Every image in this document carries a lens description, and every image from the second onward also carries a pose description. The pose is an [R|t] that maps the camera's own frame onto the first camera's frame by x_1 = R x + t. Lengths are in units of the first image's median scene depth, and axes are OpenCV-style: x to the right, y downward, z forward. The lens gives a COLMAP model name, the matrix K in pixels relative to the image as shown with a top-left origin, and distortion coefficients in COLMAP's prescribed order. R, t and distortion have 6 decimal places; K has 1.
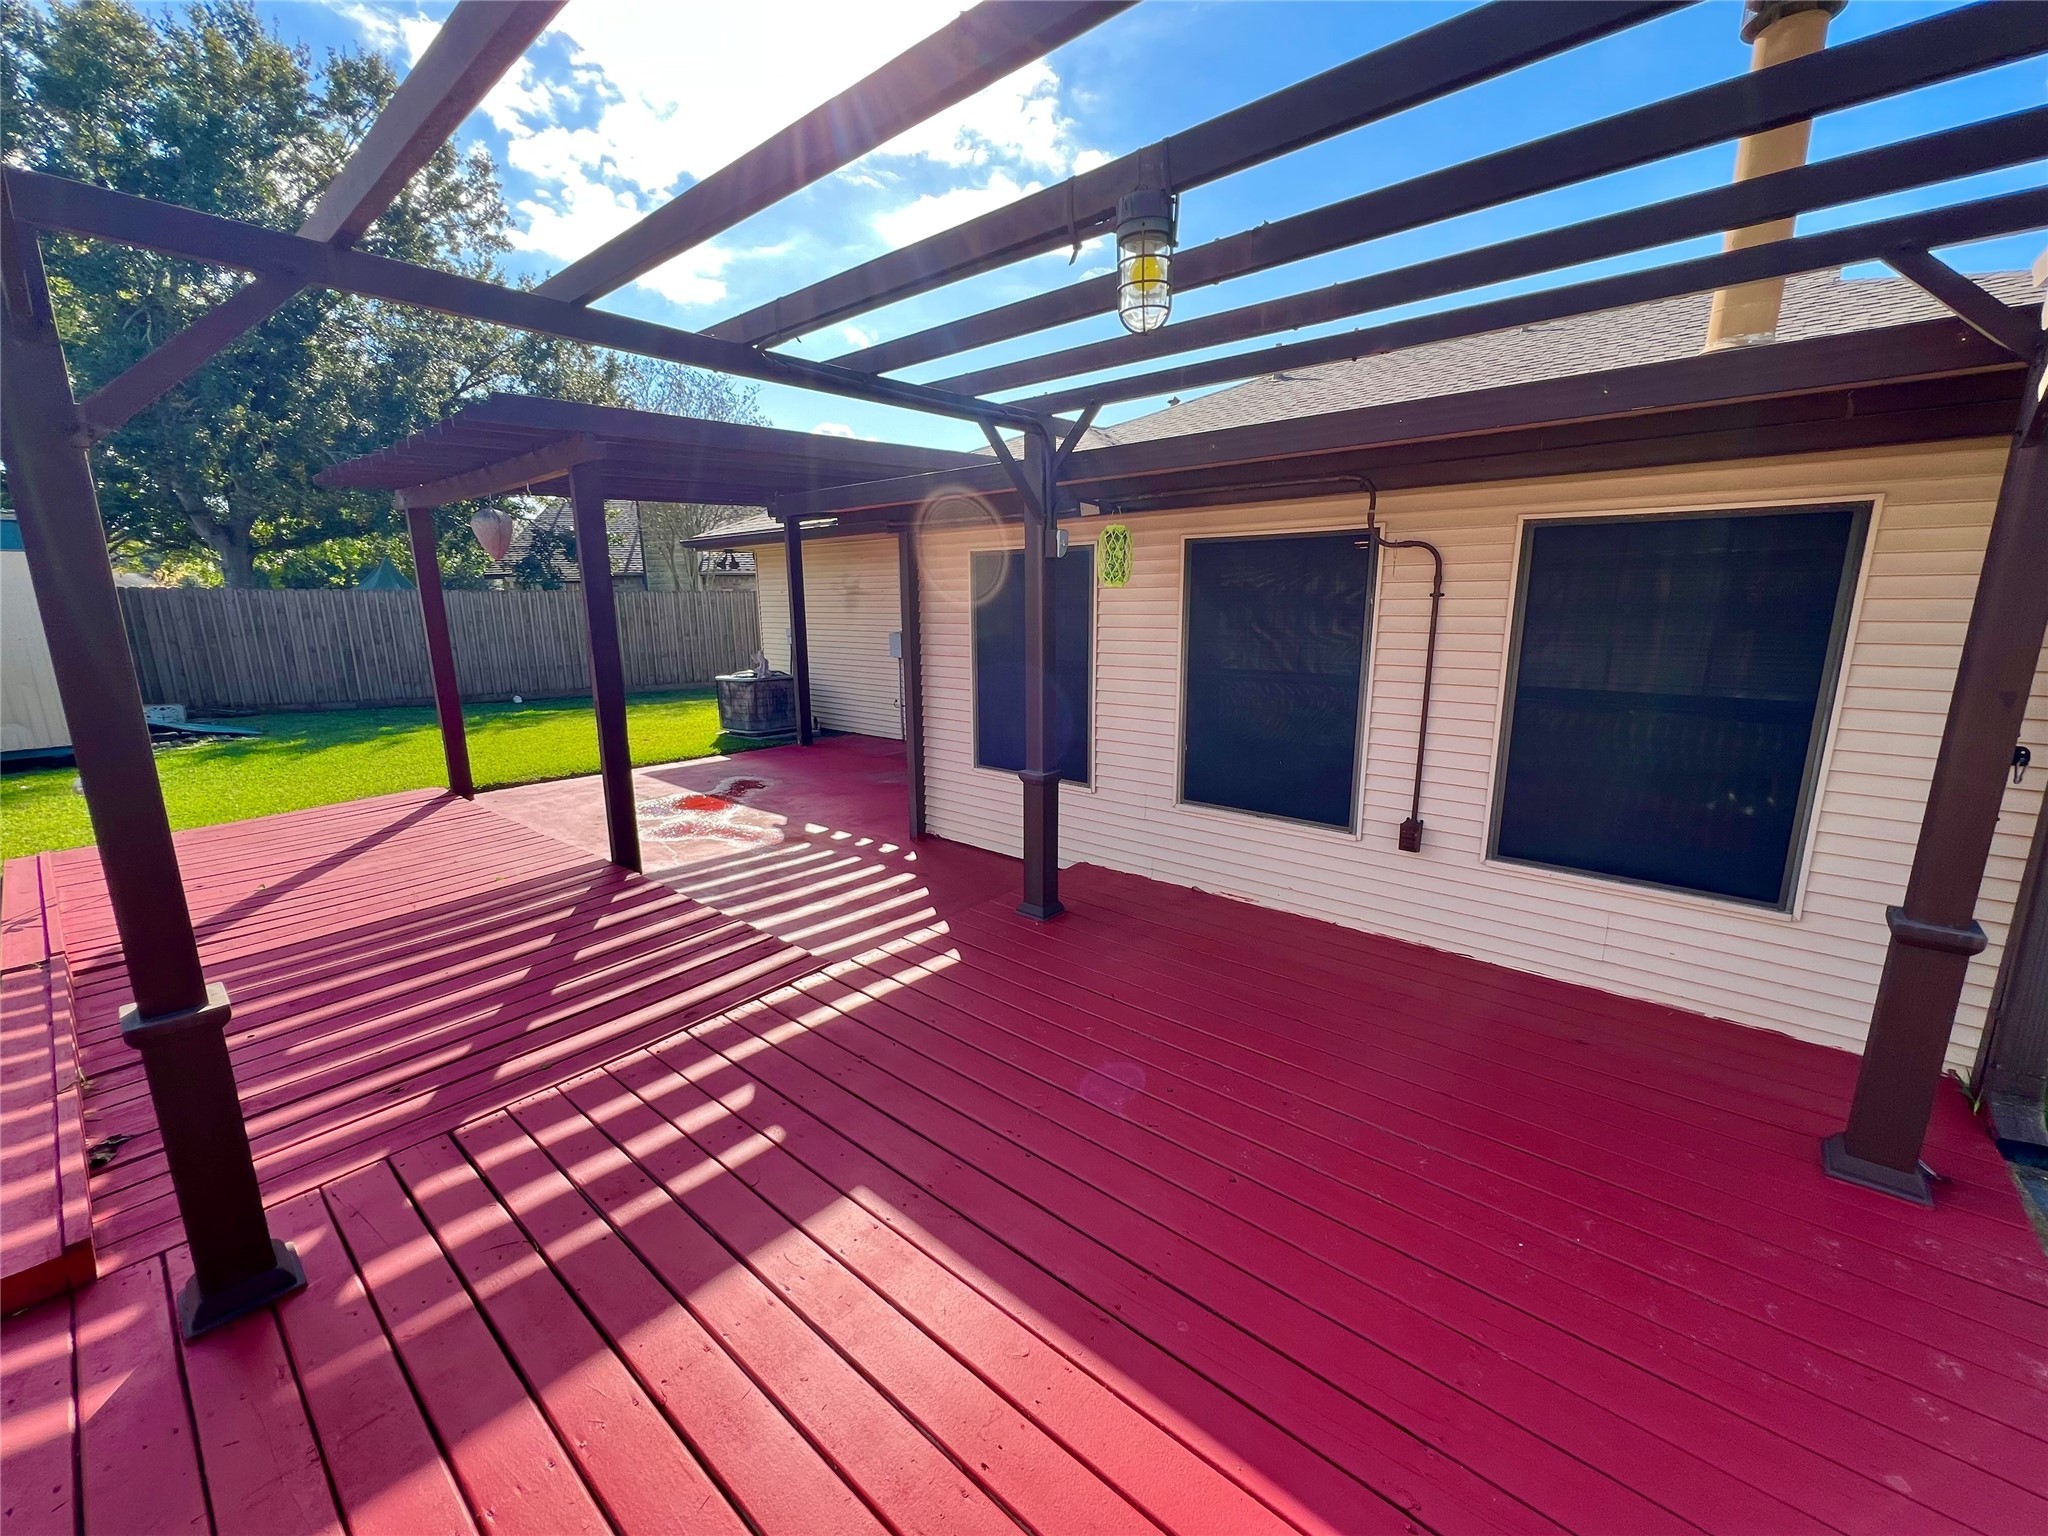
lens RADIAL K [[818.5, 0, 1023.9], [0, 818.5, 774.3], [0, 0, 1]] dist [-0.002842, 0.000437]
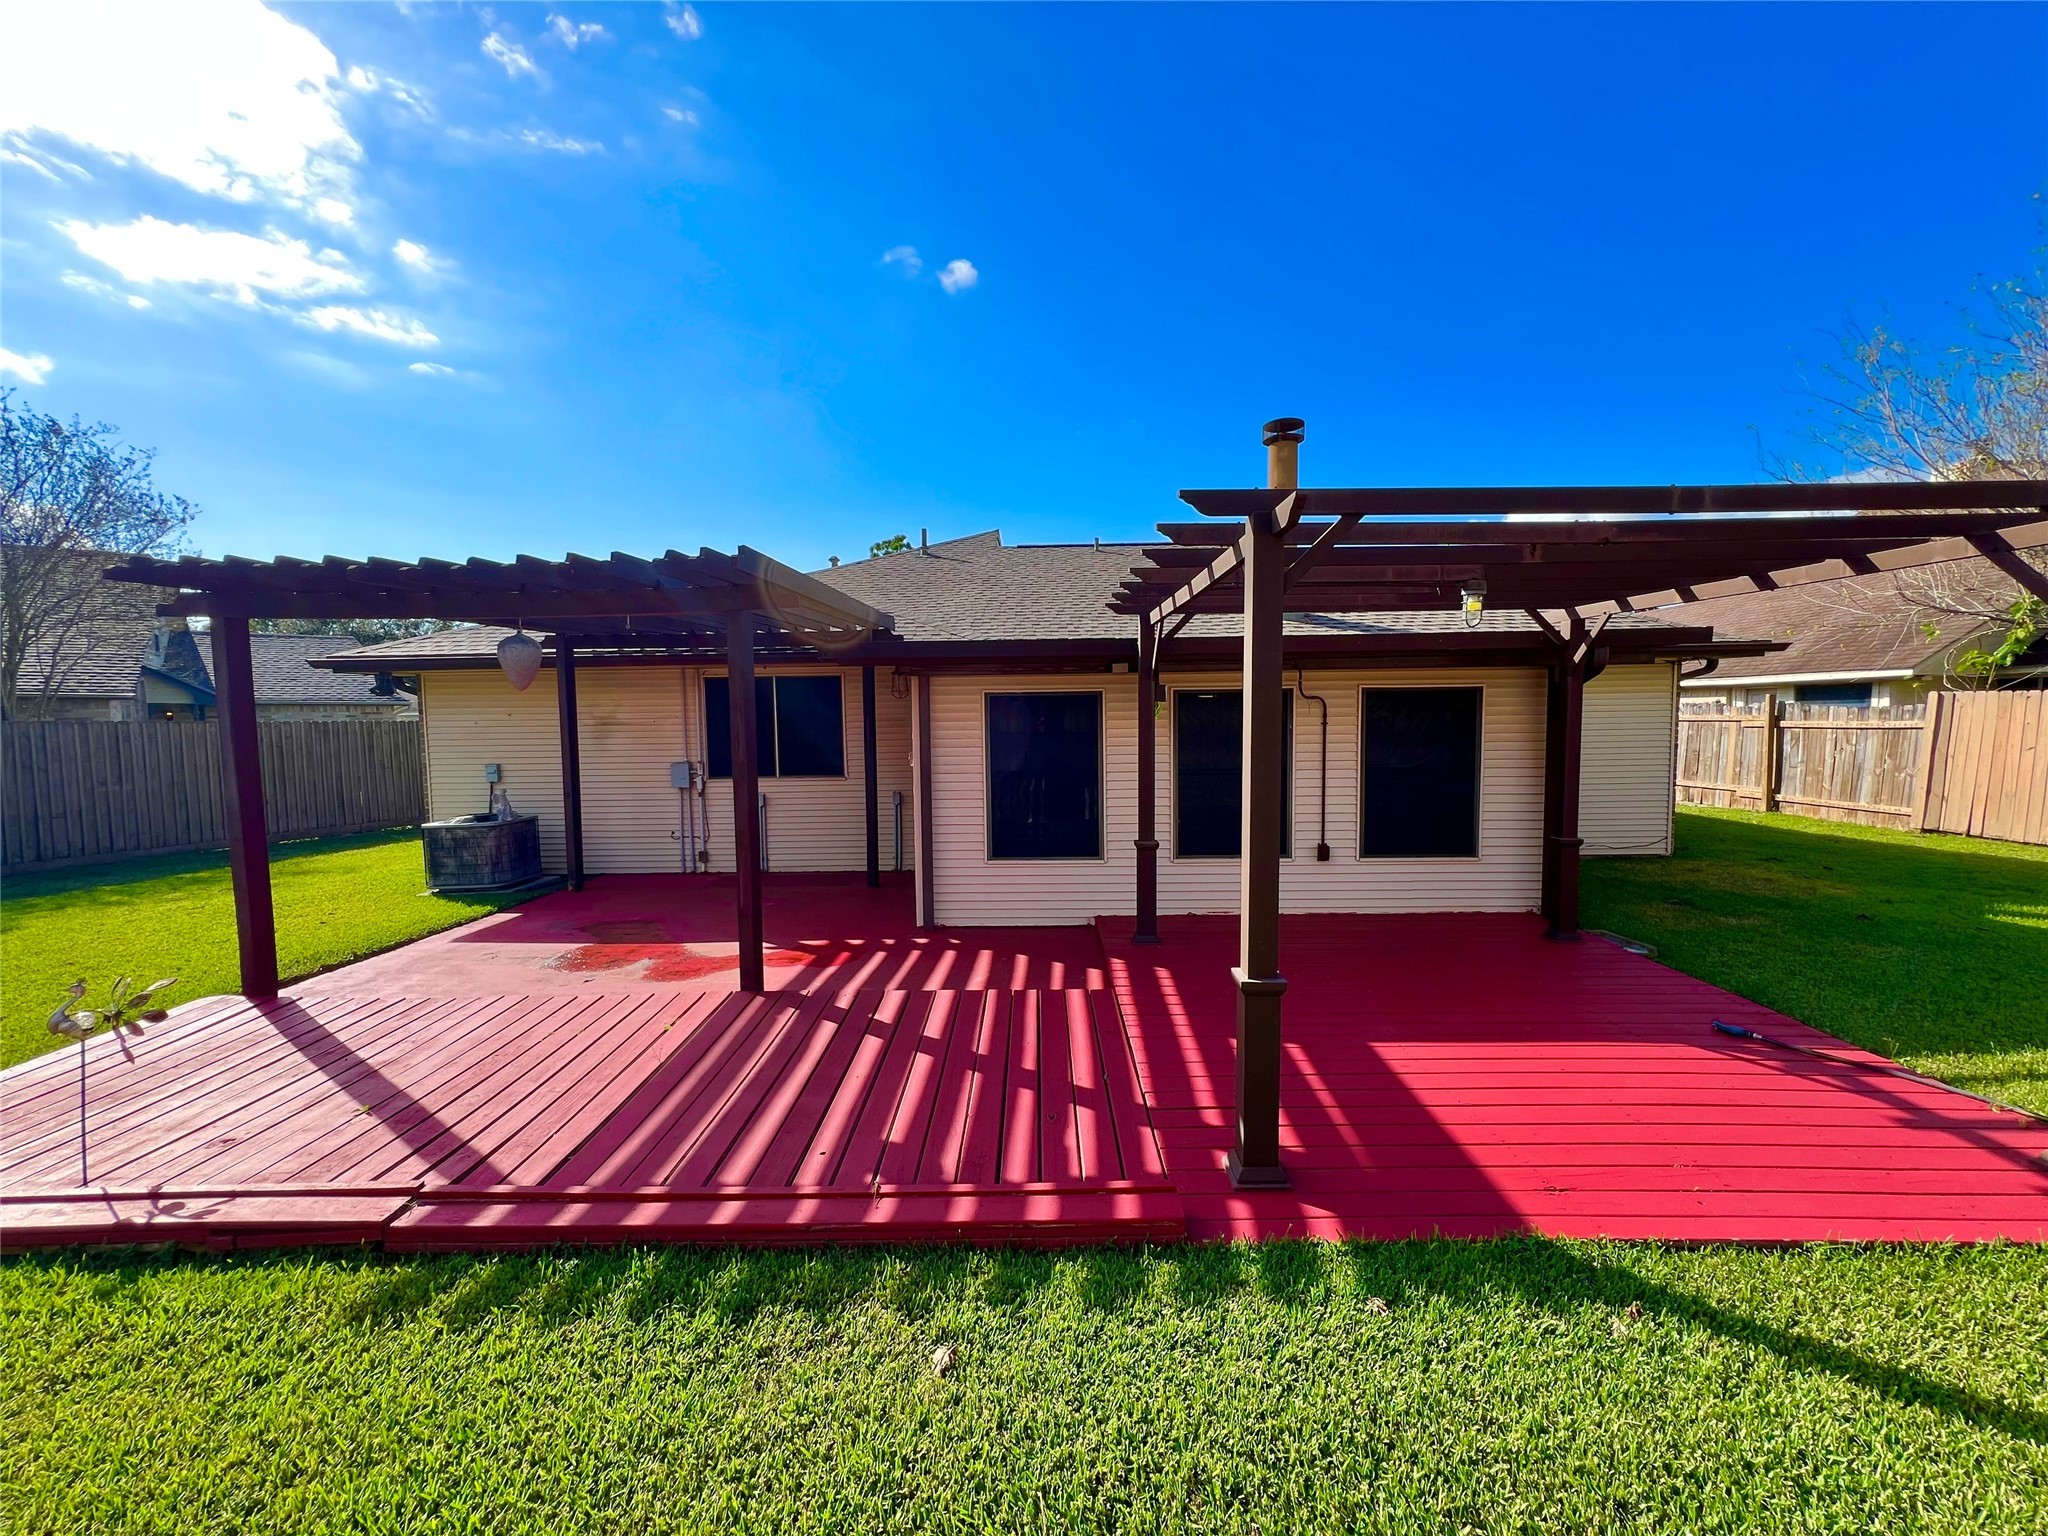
lens RADIAL K [[817.9, 0, 1024.4], [0, 817.9, 775.4], [0, 0, 1]] dist [-0.002780, 0.000295]
pose [[0.770887, -0.044930, 0.635385, -1.041797], [0.140296, 0.984989, -0.100565, -0.003682], [-0.621329, 0.166667, 0.765619, -0.009499]]
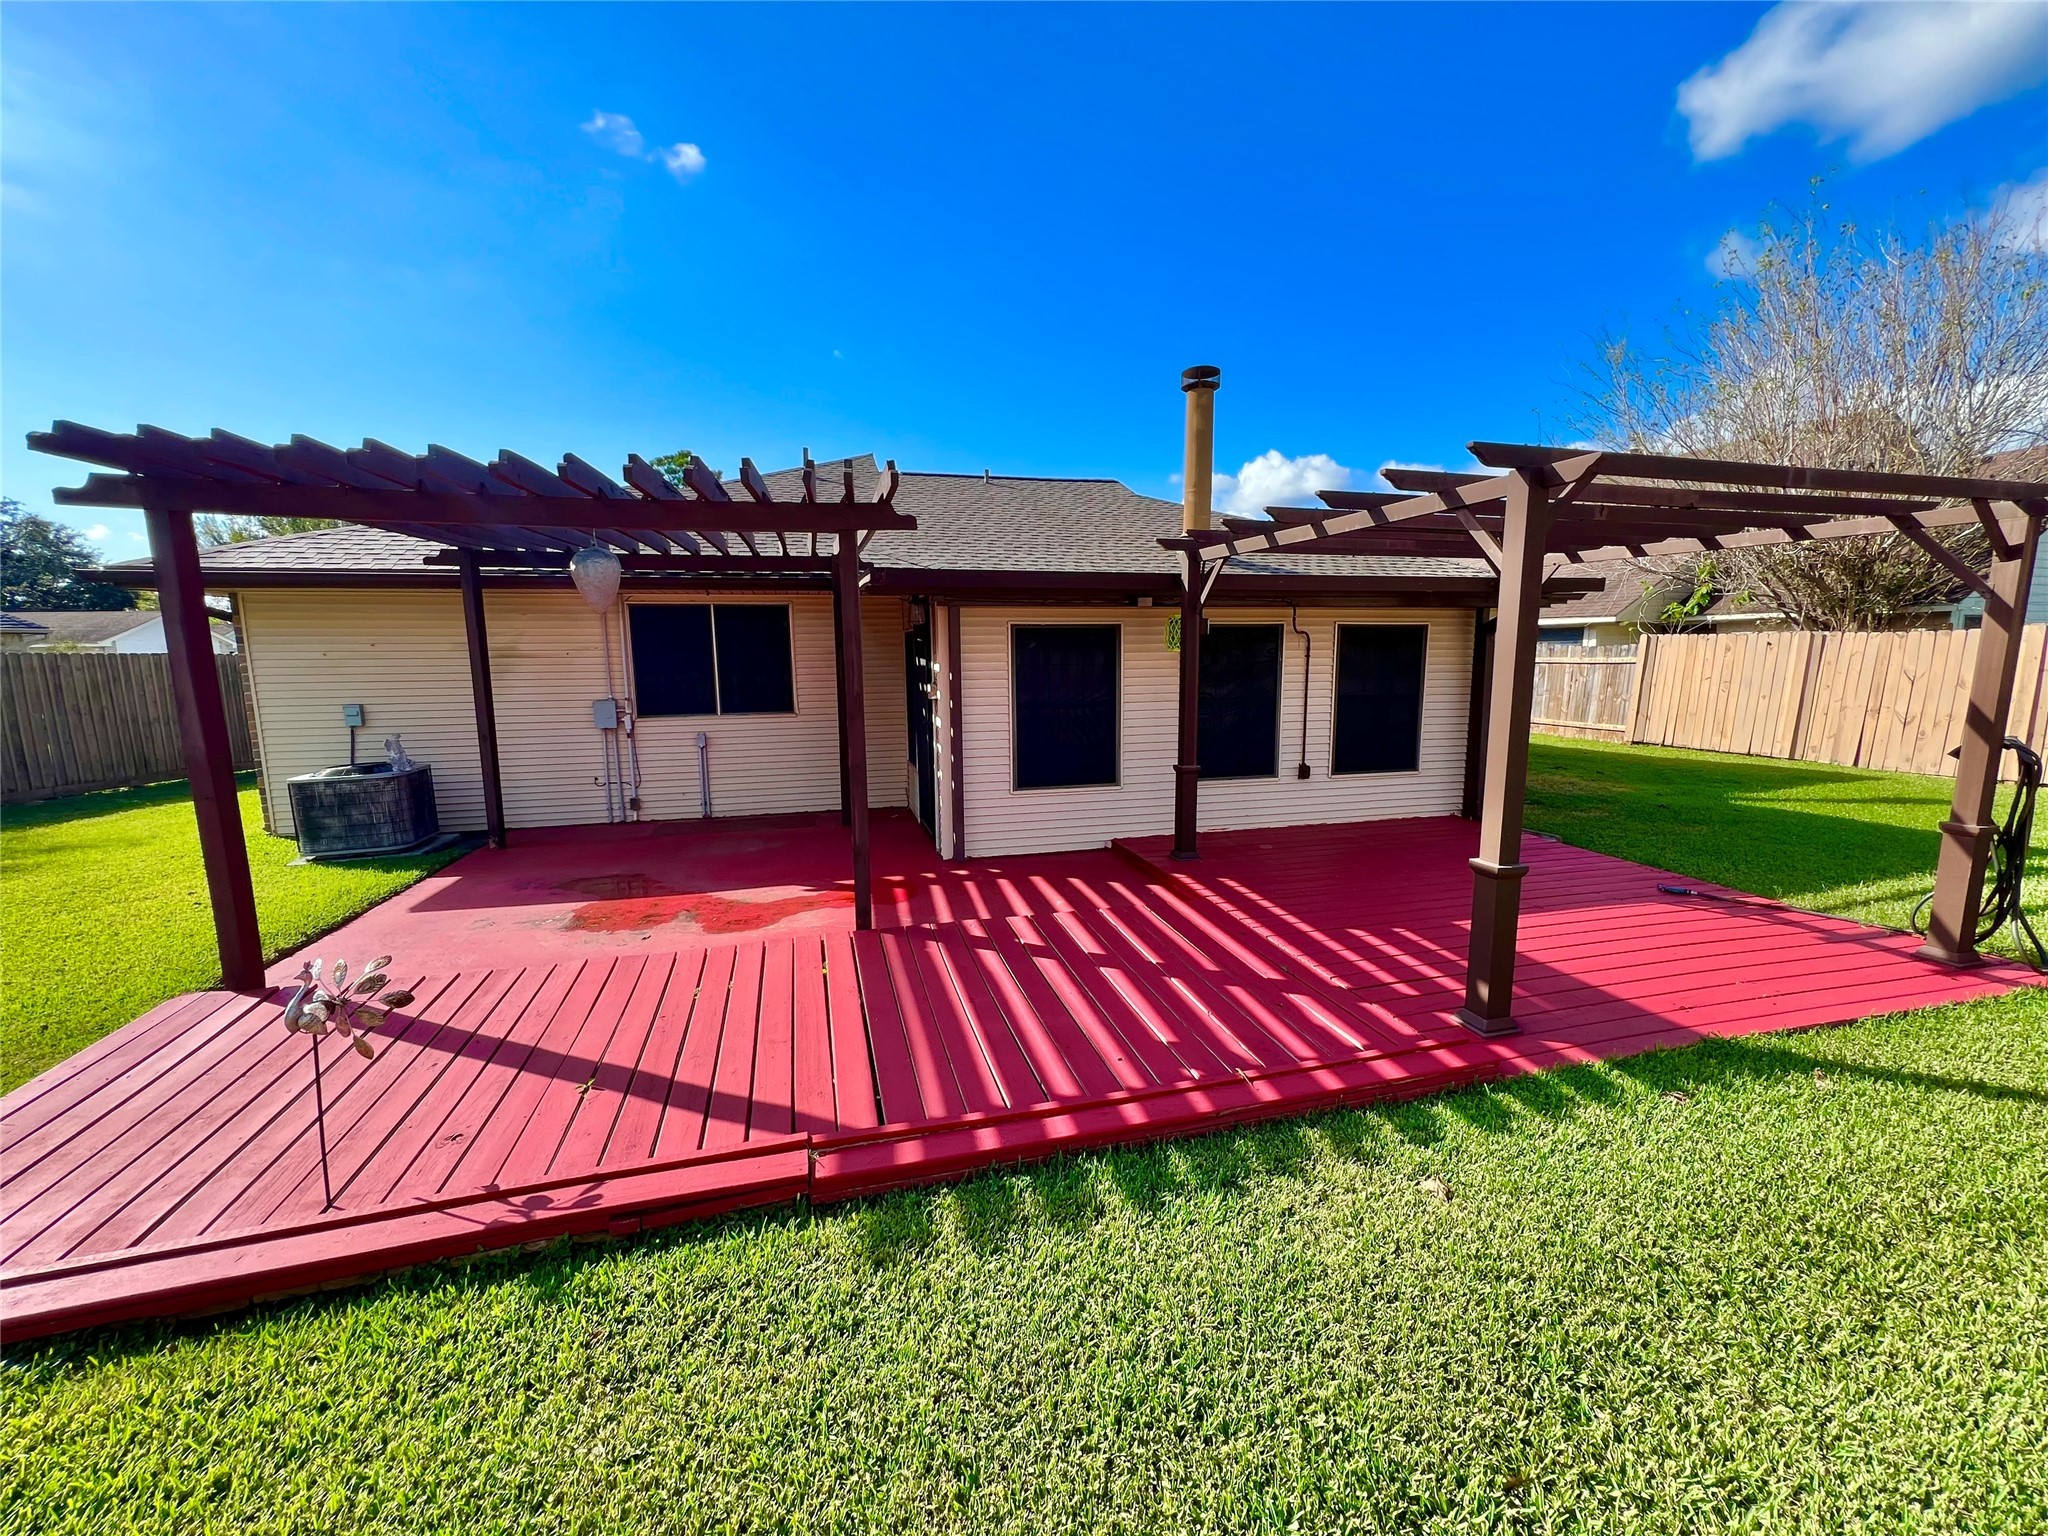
lens RADIAL K [[818.5, 0, 1023.9], [0, 818.5, 774.3], [0, 0, 1]] dist [-0.002842, 0.000437]
pose [[0.570009, -0.116343, 0.813360, -1.400736], [0.177705, 0.983950, 0.016206, -0.066769], [-0.802191, 0.135301, 0.581535, 0.322612]]
